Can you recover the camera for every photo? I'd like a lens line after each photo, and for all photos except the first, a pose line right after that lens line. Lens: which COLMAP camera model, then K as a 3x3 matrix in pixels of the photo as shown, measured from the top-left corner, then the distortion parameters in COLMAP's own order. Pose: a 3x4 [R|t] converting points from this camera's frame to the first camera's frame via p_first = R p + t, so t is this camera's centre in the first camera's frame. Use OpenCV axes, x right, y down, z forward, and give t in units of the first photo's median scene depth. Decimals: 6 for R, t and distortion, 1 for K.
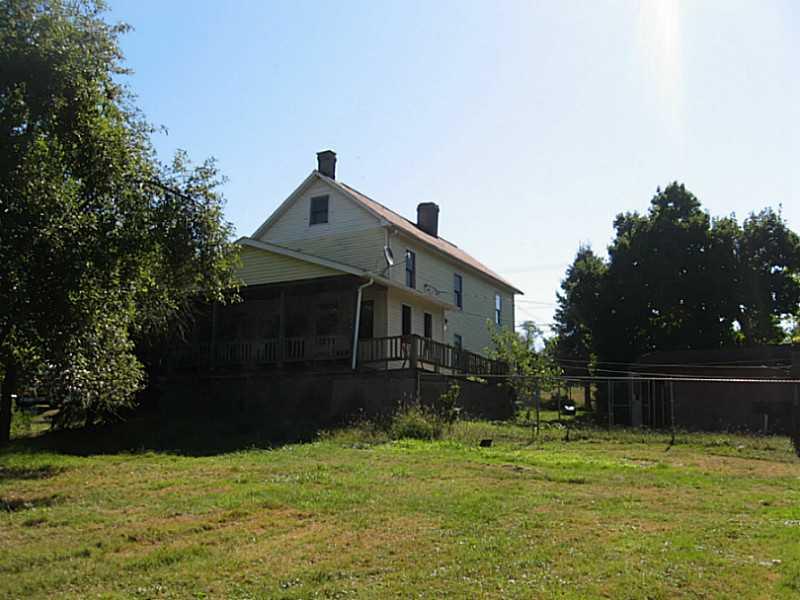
lens RADIAL K [[805.1, 0, 400.0], [0, 805.1, 300.0], [0, 0, 1]] dist [-0.009923, -0.001980]
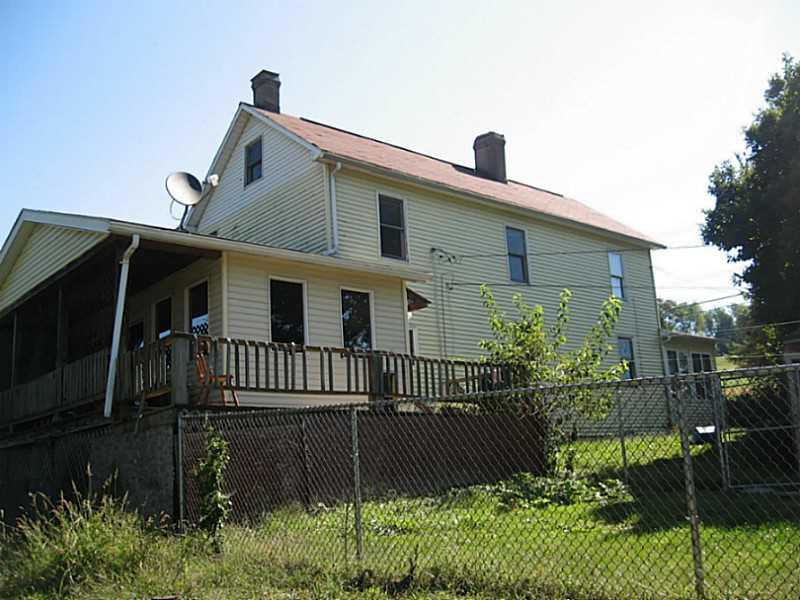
lens RADIAL K [[835.3, 0, 400.0], [0, 835.3, 300.0], [0, 0, 1]] dist [-0.126461, 0.010136]
pose [[0.939231, -0.146660, -0.310380, 0.192648], [0.140051, 0.989184, -0.043602, 0.041539], [0.313418, -0.002516, 0.949612, 0.396621]]
